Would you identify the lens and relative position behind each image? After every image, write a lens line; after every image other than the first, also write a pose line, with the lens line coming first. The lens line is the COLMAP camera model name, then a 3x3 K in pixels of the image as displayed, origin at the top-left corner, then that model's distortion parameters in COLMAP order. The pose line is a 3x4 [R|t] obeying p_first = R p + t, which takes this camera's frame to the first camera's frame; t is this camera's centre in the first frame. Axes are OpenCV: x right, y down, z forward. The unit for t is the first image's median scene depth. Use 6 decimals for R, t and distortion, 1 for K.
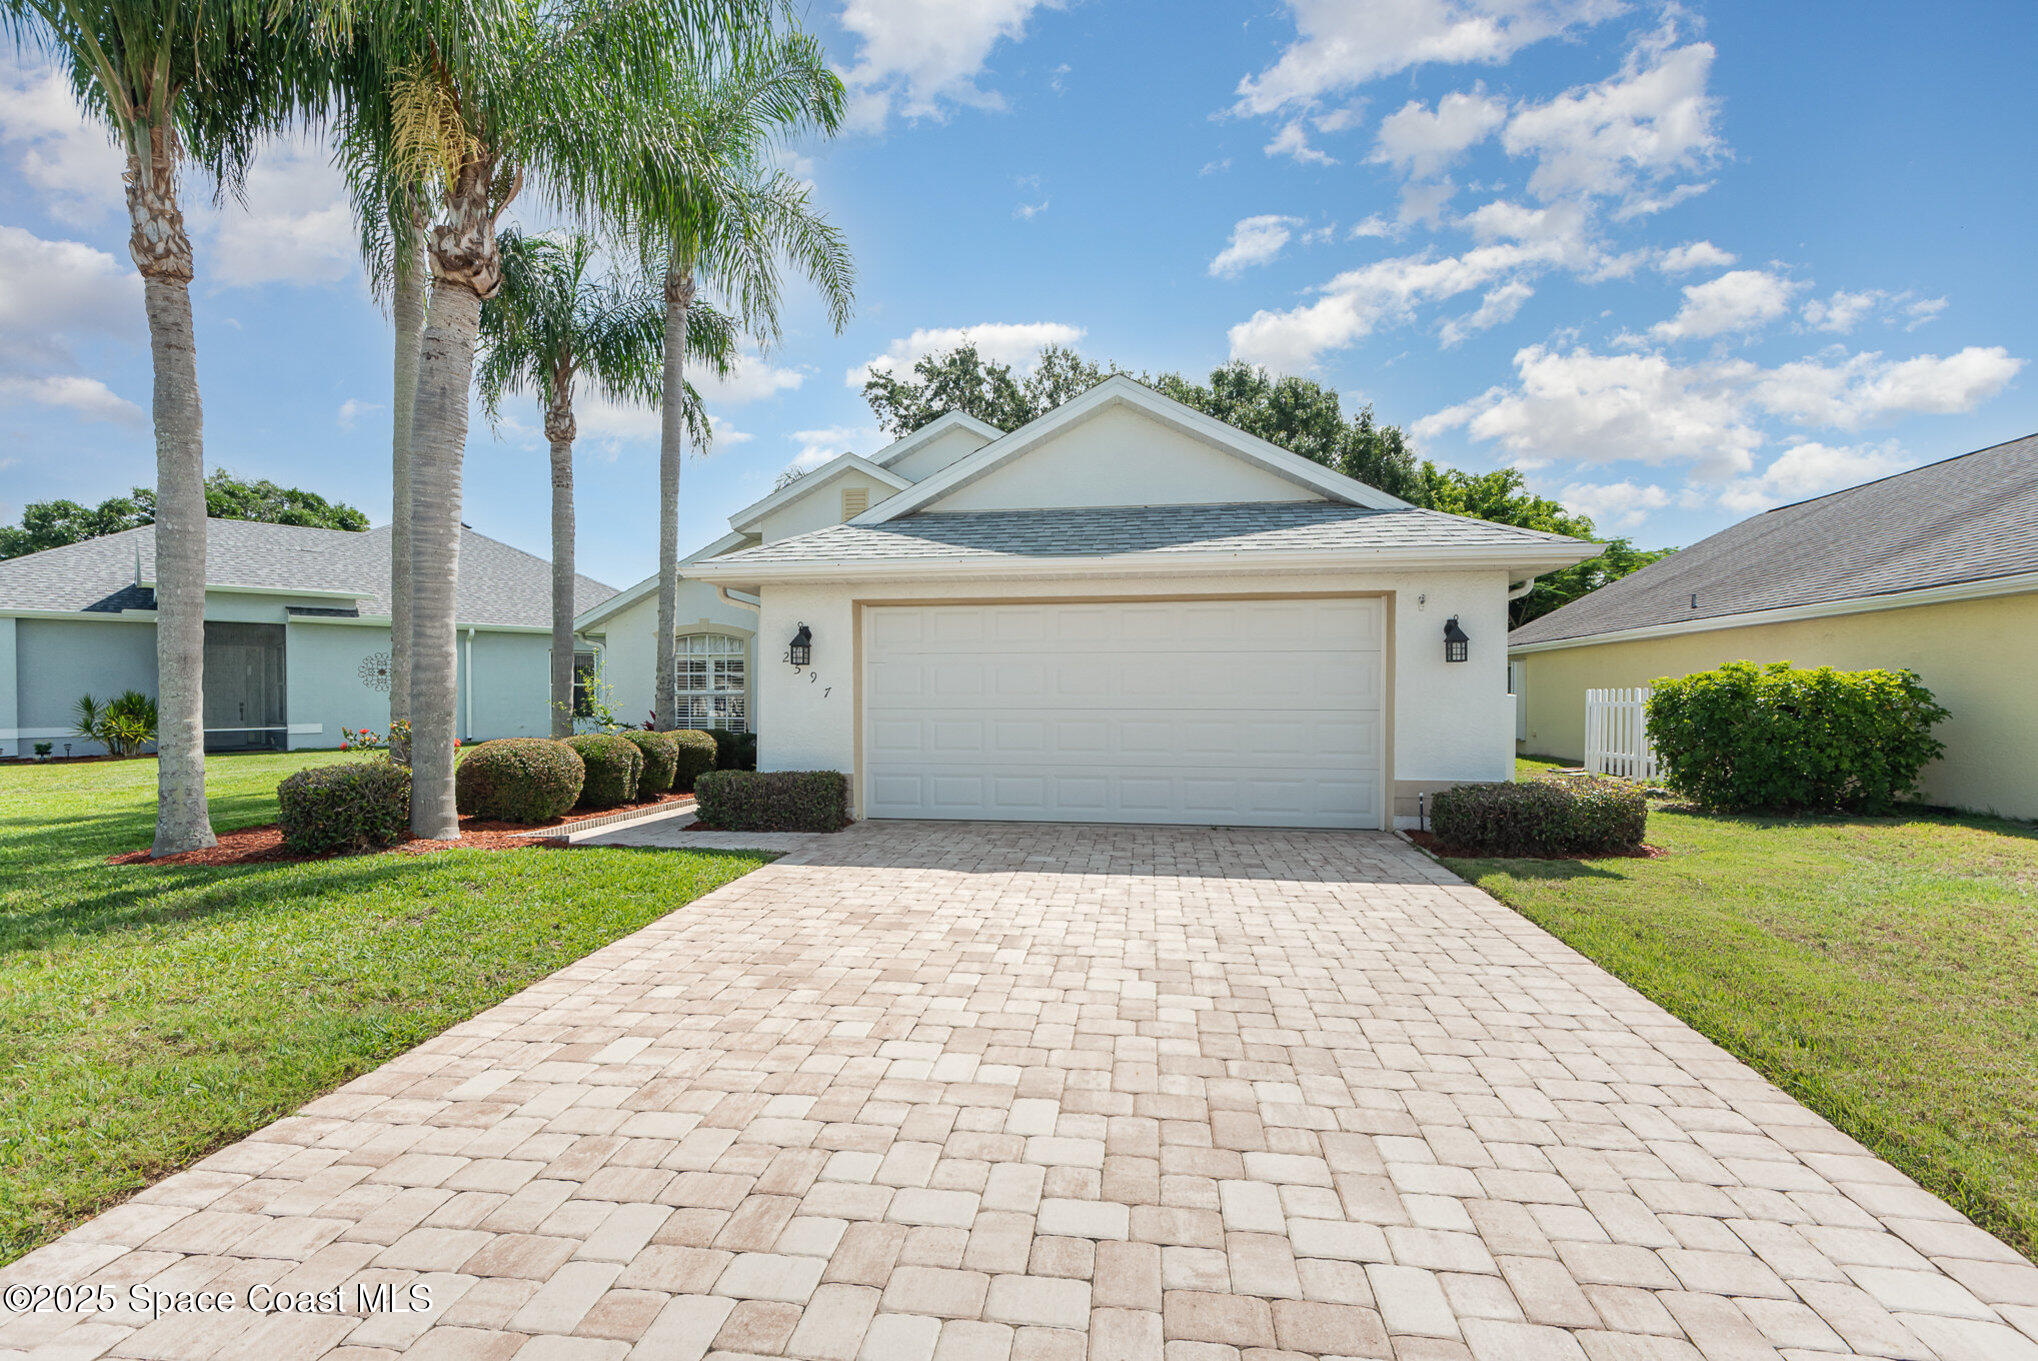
lens RADIAL K [[891.6, 0, 1028.6], [0, 891.6, 541.8], [0, 0, 1]] dist [0.037484, -0.014909]
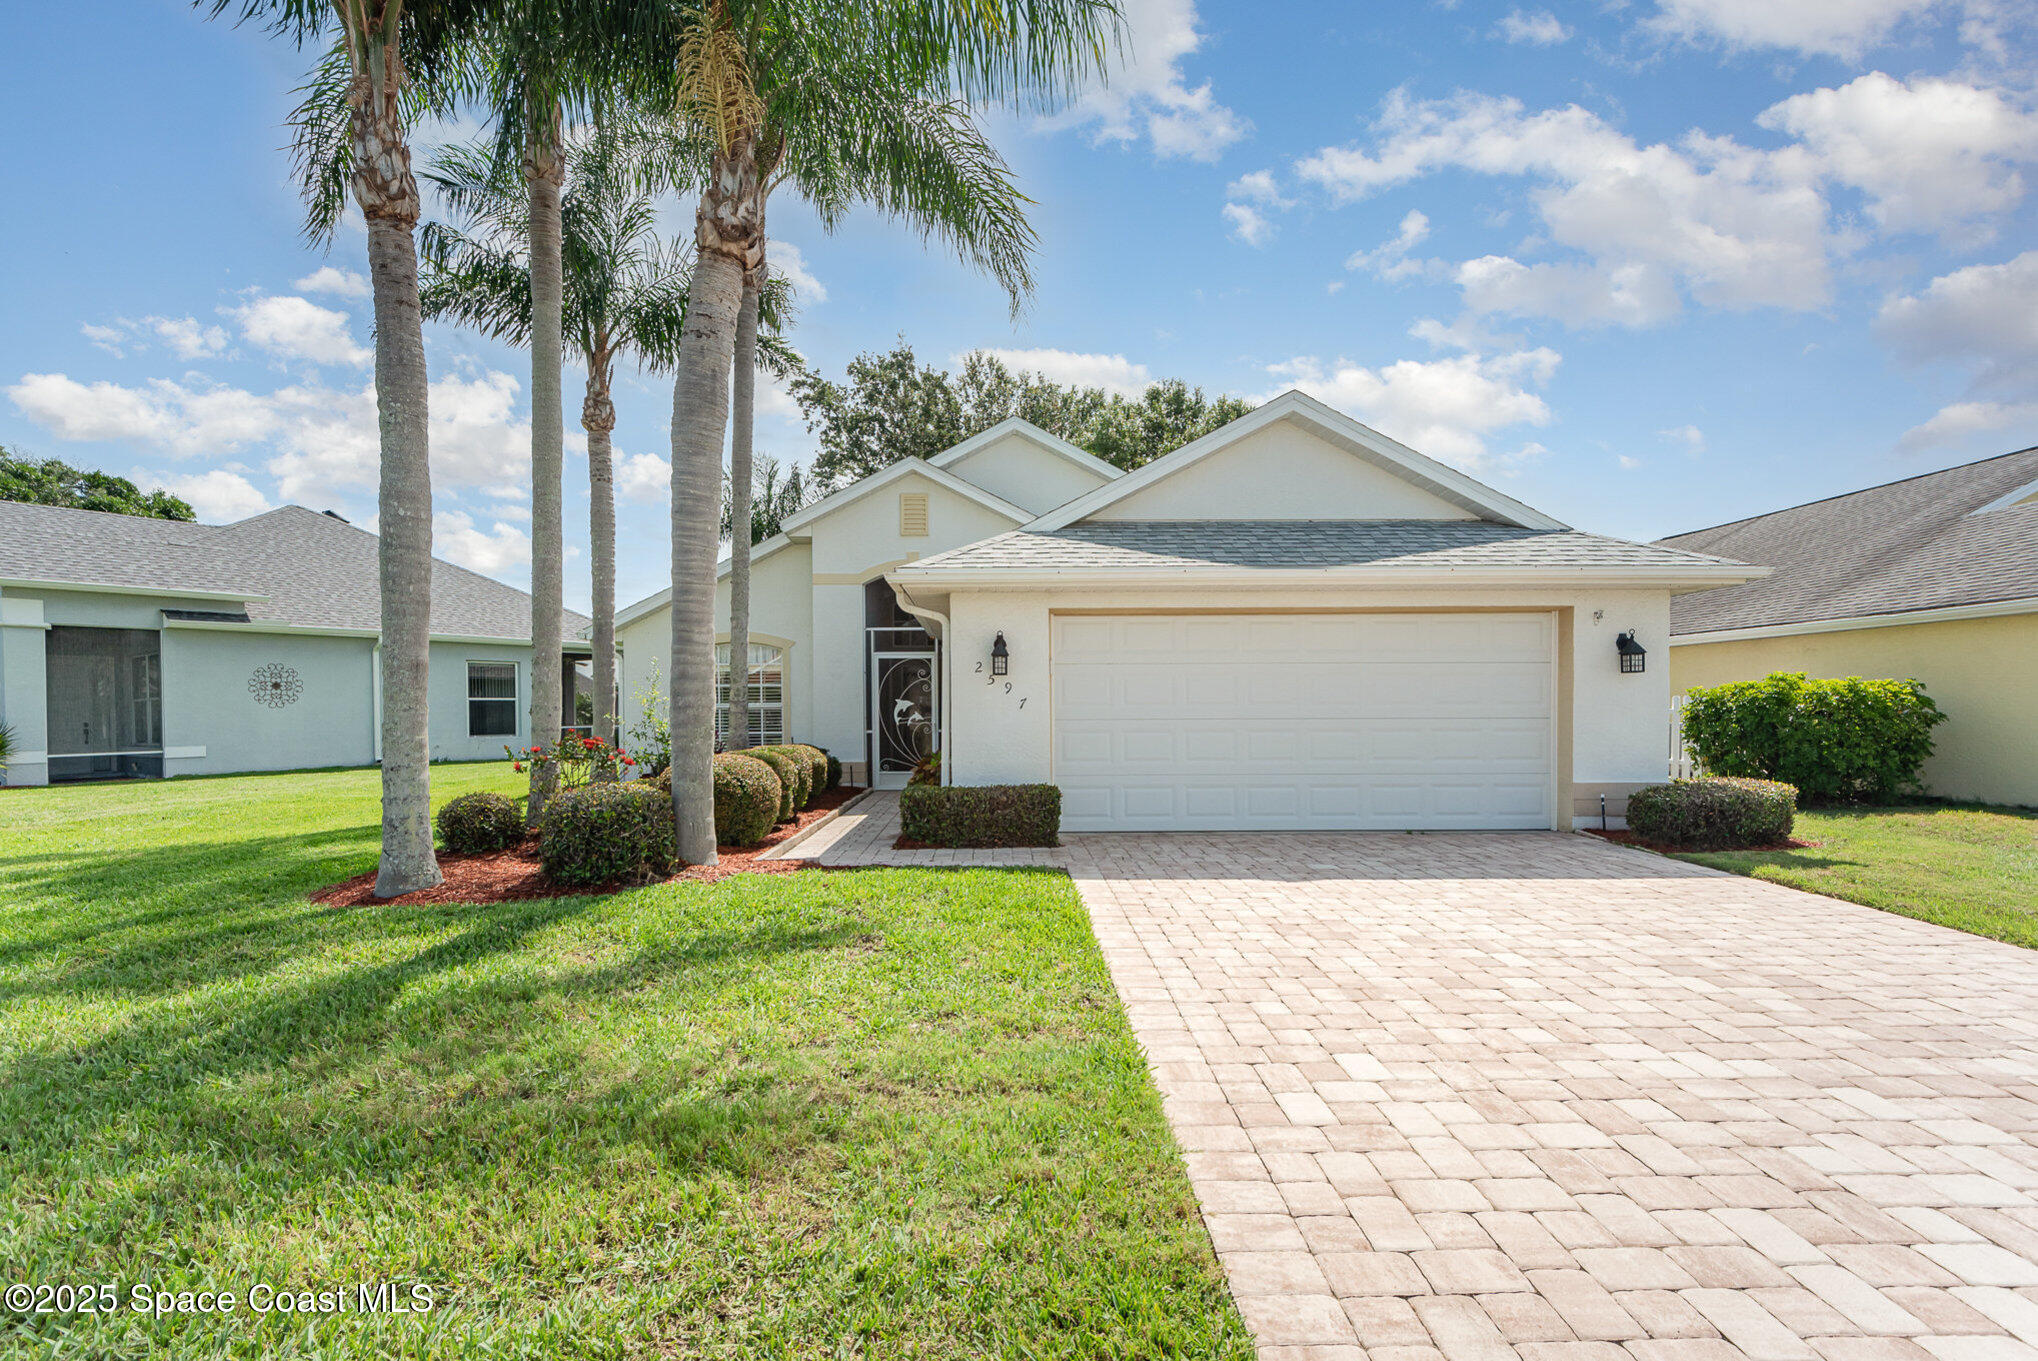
lens RADIAL K [[899.6, 0, 1021.4], [0, 899.6, 562.1], [0, 0, 1]] dist [0.037065, -0.013252]
pose [[0.985835, 0.020102, 0.166512, -0.415997], [-0.021674, 0.999736, 0.007630, 0.007931], [-0.166314, -0.011131, 0.986010, 0.041856]]
